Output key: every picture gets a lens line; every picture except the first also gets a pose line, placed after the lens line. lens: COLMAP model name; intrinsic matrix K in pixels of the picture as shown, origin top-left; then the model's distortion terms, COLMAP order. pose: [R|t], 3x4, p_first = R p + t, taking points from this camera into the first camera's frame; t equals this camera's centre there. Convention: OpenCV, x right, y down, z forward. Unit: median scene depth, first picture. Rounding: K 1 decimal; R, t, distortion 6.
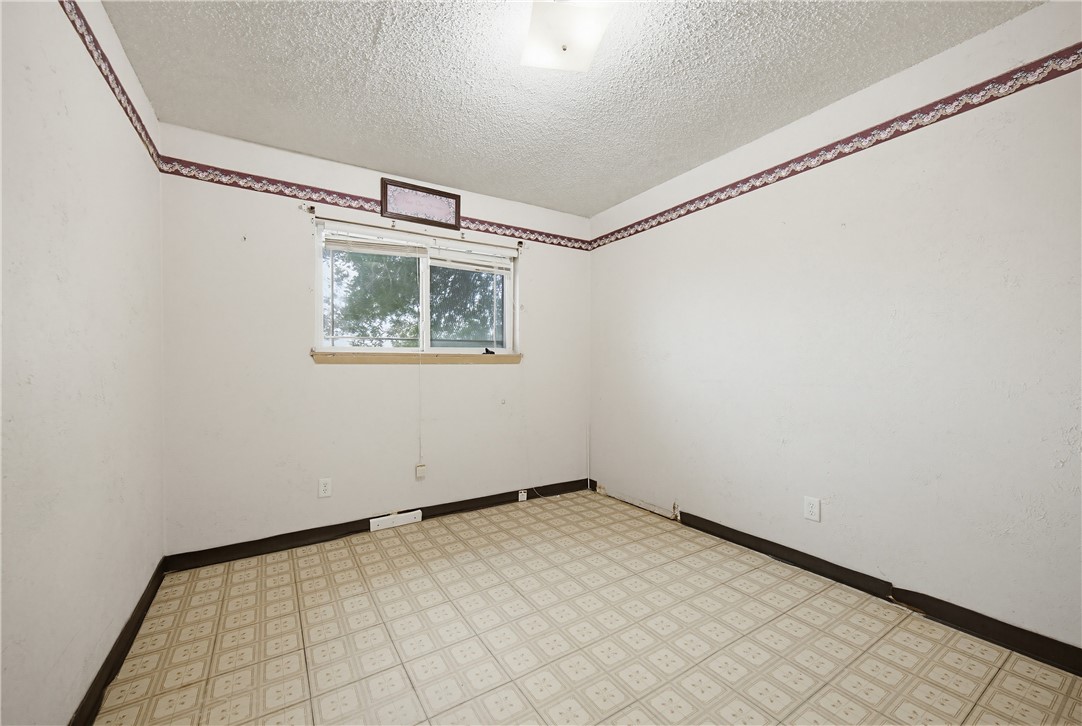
lens RADIAL K [[419.0, 0, 539.6], [0, 419.0, 364.3], [0, 0, 1]] dist [-0.001646, -0.000435]
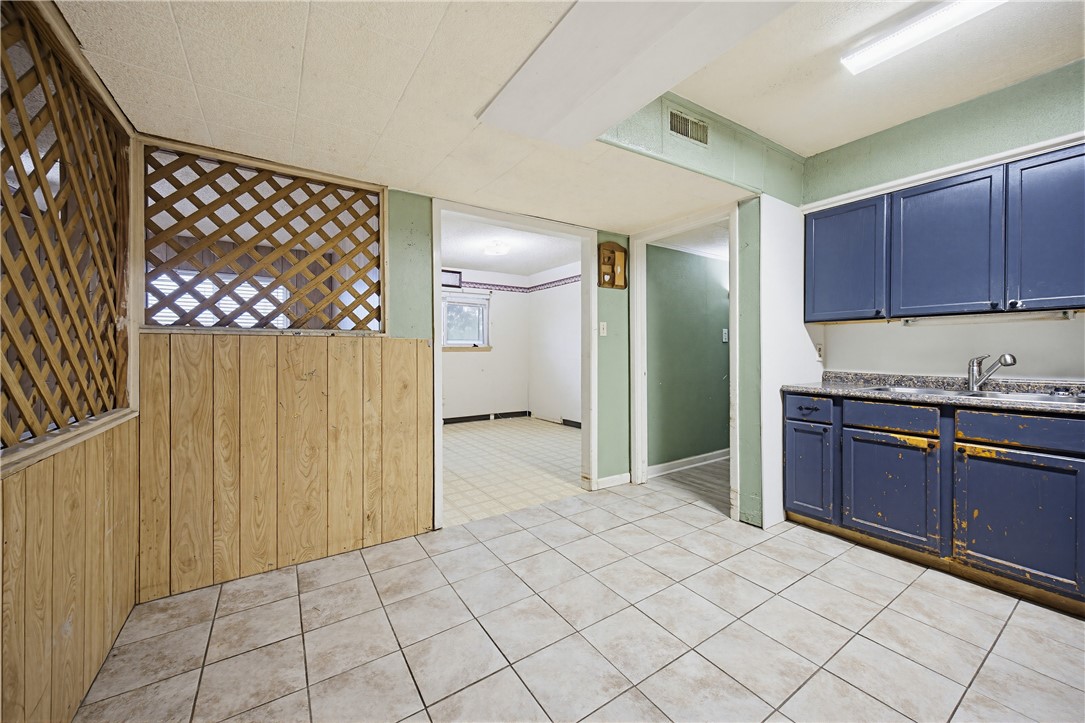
lens RADIAL K [[416.5, 0, 542.9], [0, 416.5, 352.8], [0, 0, 1]] dist [0.003652, 0.000254]
pose [[0.999639, 0.003223, 0.026674, 0.151822], [-0.003542, 0.999923, 0.011912, -0.018969], [-0.026634, -0.012002, 0.999573, -1.024380]]
